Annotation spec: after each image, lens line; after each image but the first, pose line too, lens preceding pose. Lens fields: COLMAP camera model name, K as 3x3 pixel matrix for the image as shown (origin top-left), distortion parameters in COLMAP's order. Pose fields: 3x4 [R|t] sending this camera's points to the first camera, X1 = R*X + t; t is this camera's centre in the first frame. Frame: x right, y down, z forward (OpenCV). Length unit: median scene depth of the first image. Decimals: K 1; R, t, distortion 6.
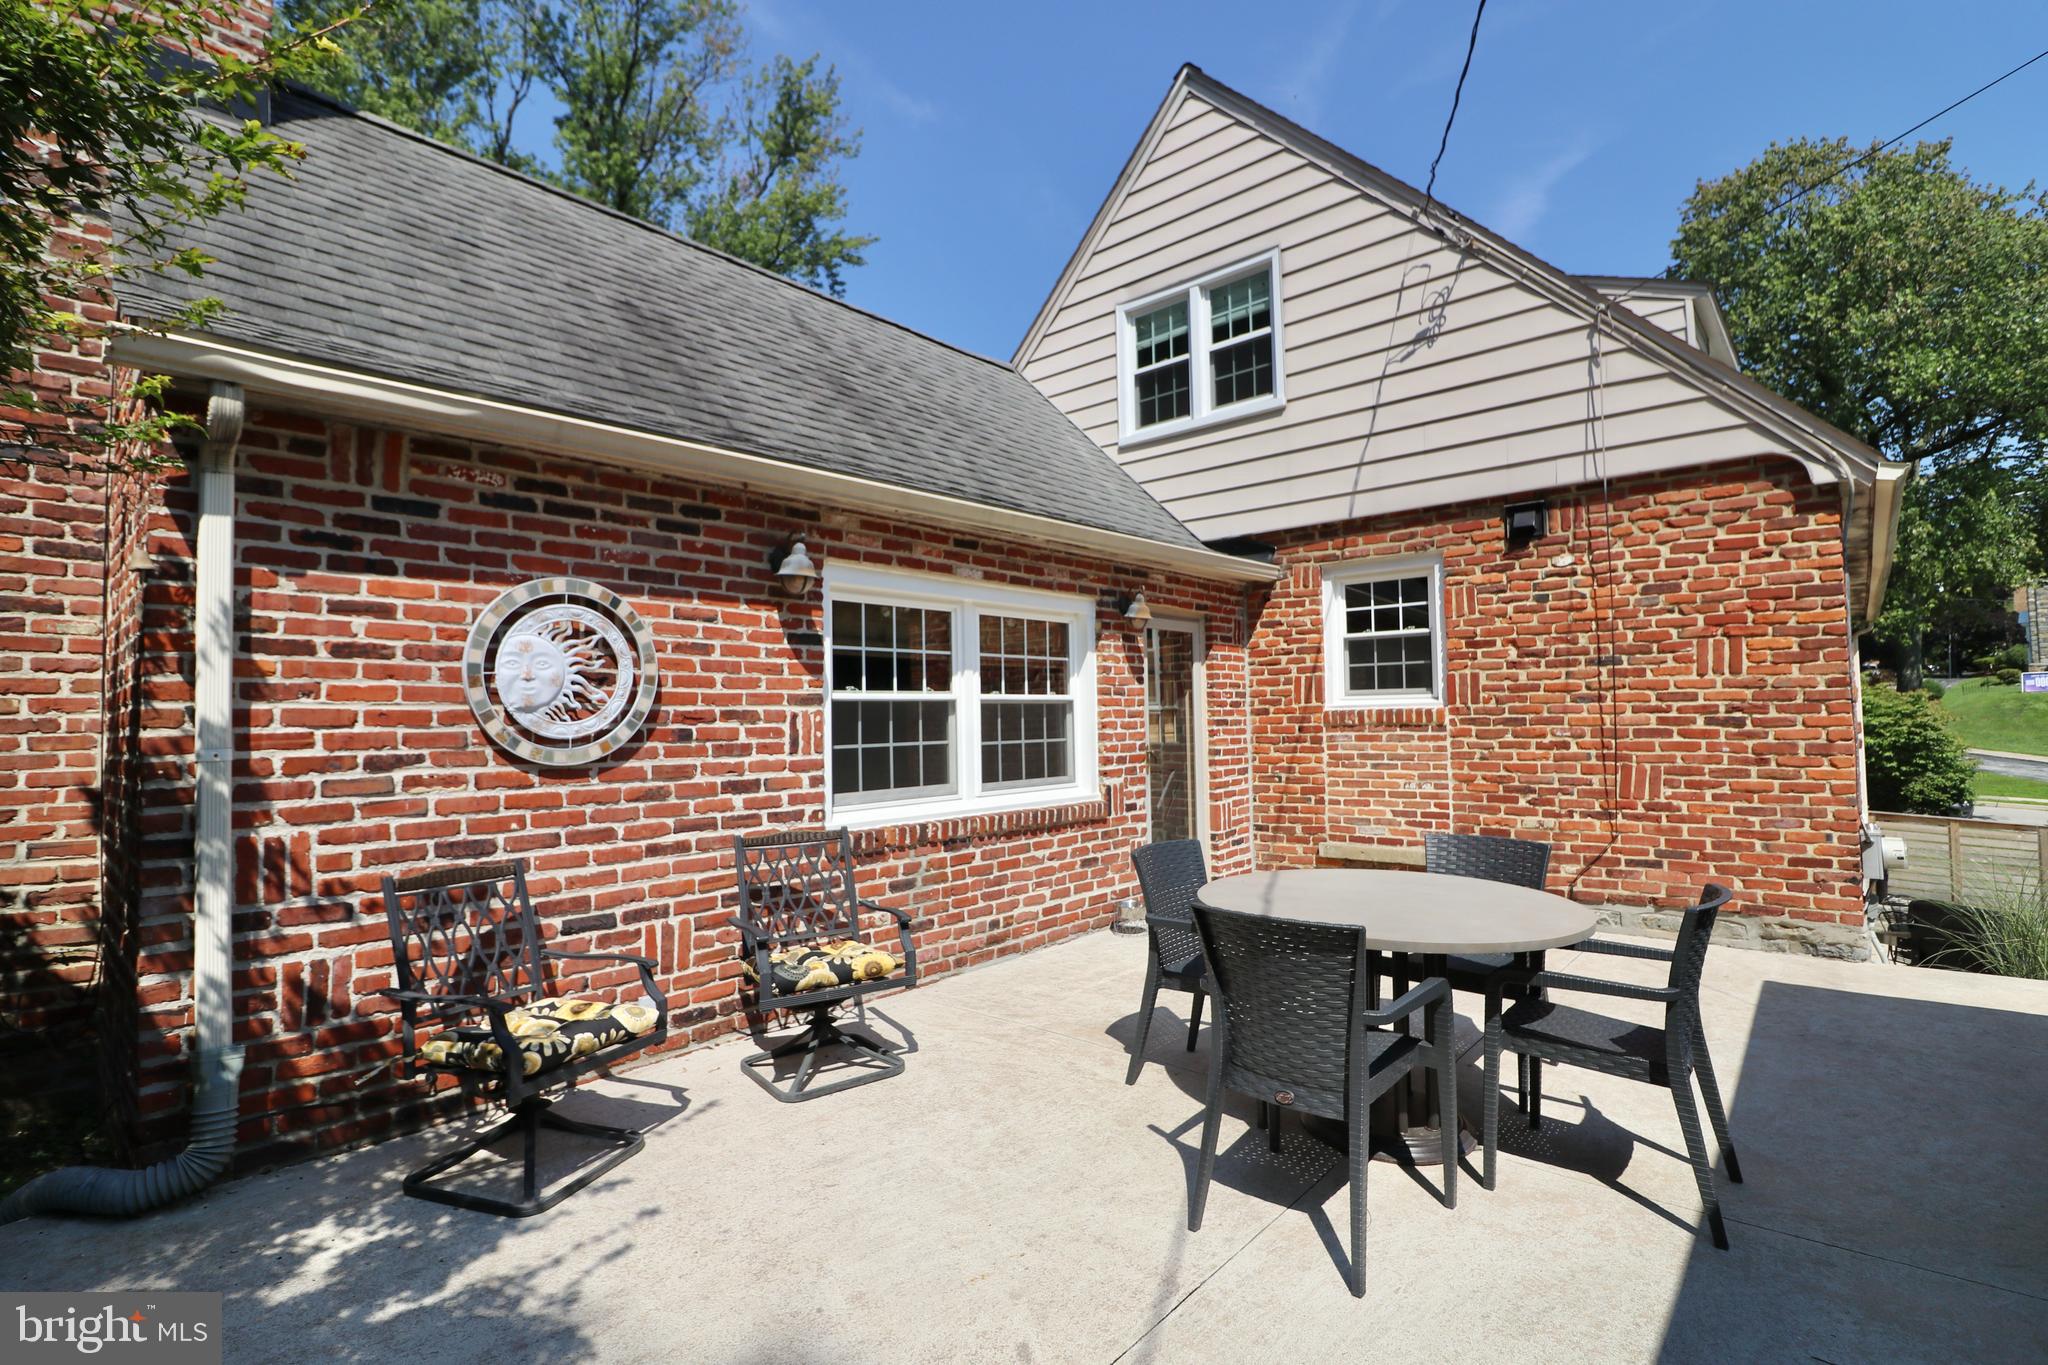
lens RADIAL K [[942.1, 0, 1028.8], [0, 942.1, 675.4], [0, 0, 1]] dist [-0.007870, -0.009564]
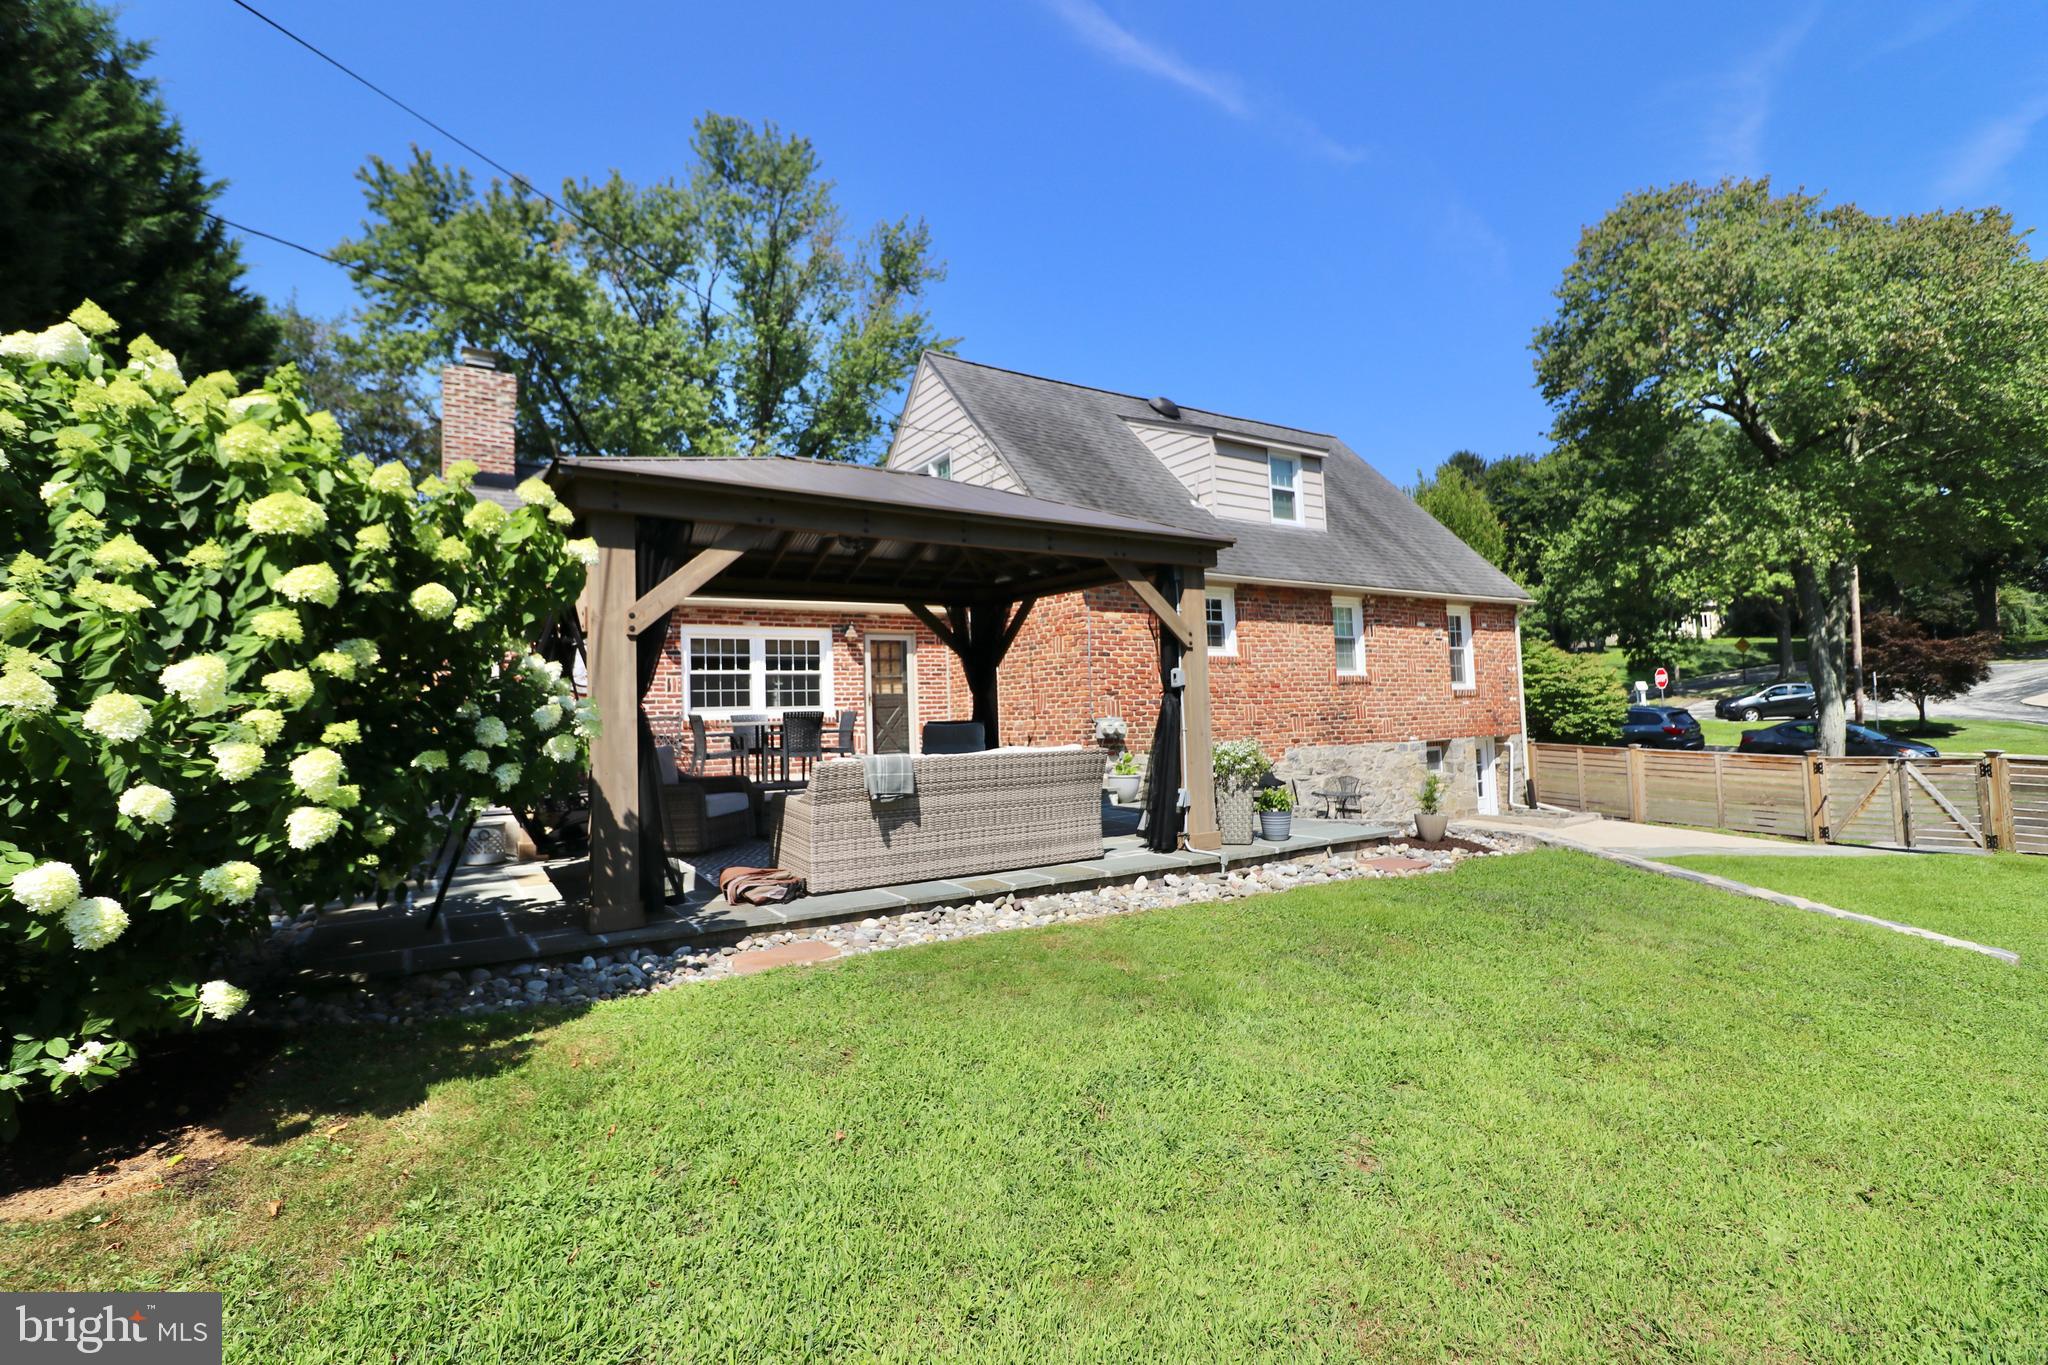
lens RADIAL K [[942.1, 0, 1030.8], [0, 942.1, 662.8], [0, 0, 1]] dist [-0.007870, -0.009564]
pose [[0.964324, -0.032412, -0.262732, 1.296807], [0.030497, 0.999470, -0.011366, 0.048204], [0.262961, 0.002948, 0.964802, -1.236756]]
